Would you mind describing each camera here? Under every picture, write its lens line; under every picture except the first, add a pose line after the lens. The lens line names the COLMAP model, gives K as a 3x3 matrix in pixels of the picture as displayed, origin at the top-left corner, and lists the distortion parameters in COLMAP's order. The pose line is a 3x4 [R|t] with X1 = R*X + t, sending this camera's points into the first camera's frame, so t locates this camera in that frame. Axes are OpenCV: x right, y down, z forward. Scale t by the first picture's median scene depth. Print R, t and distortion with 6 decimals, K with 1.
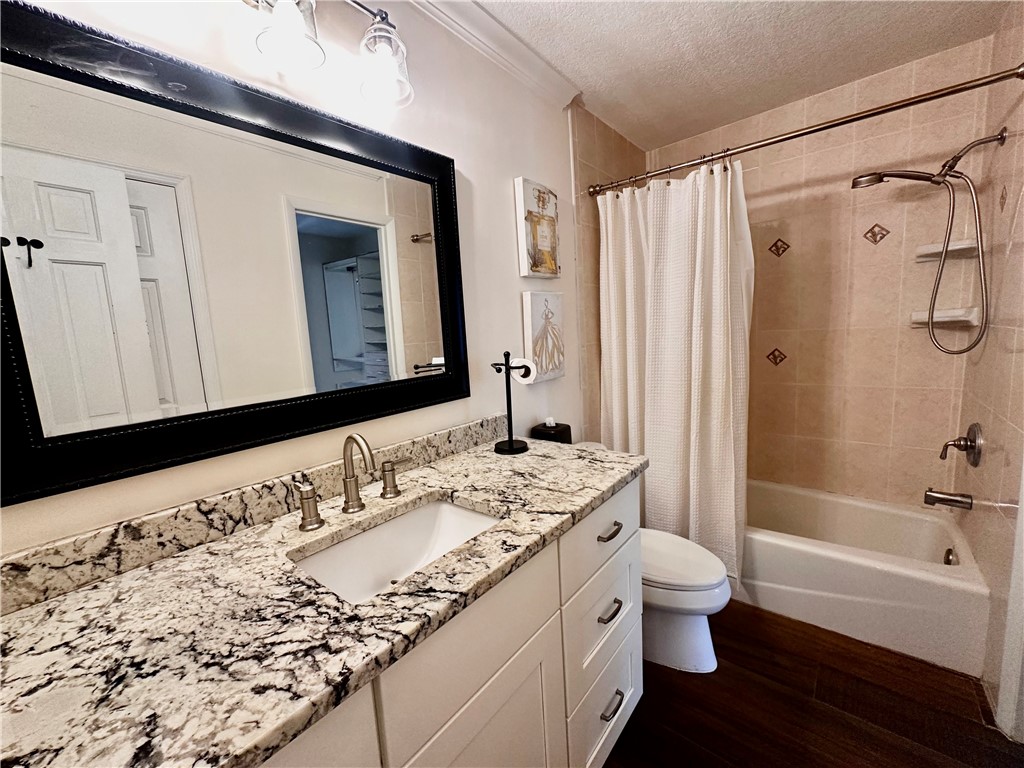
lens RADIAL K [[409.0, 0, 514.3], [0, 409.0, 383.8], [0, 0, 1]] dist [-0.002177, 0.000404]
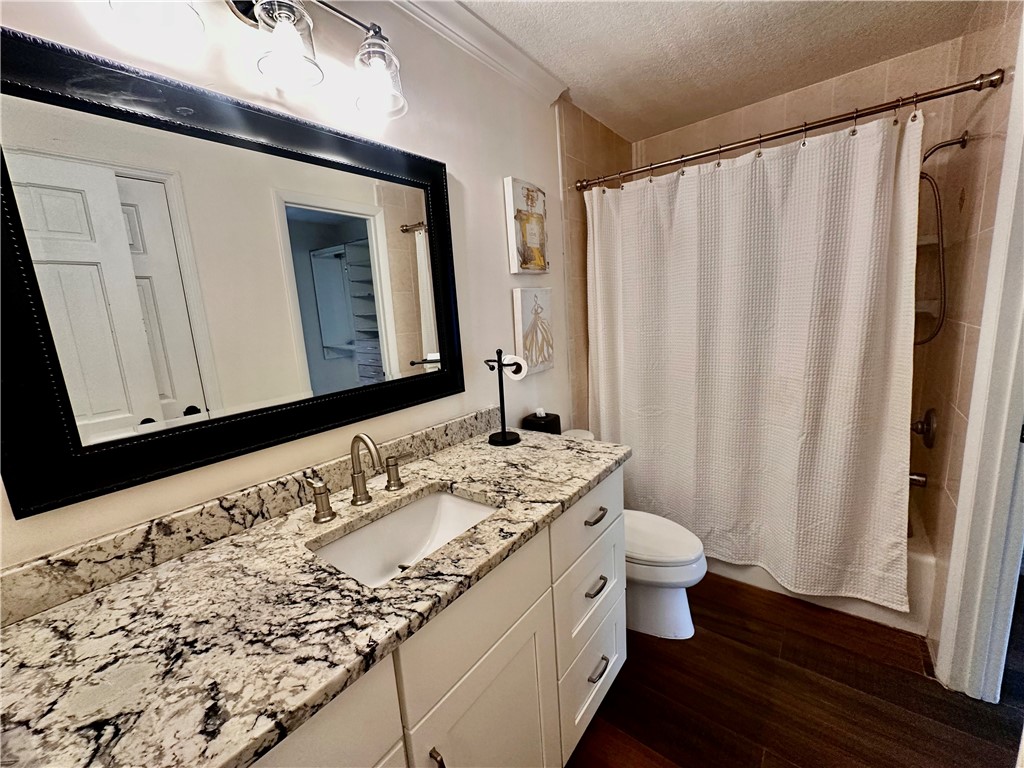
lens RADIAL K [[409.0, 0, 514.3], [0, 409.0, 383.8], [0, 0, 1]] dist [-0.002177, 0.000404]
pose [[0.999585, -0.012459, 0.025981, -0.013022], [0.011265, 0.998896, 0.045612, -0.062672], [-0.026521, -0.045300, 0.998621, -0.101855]]
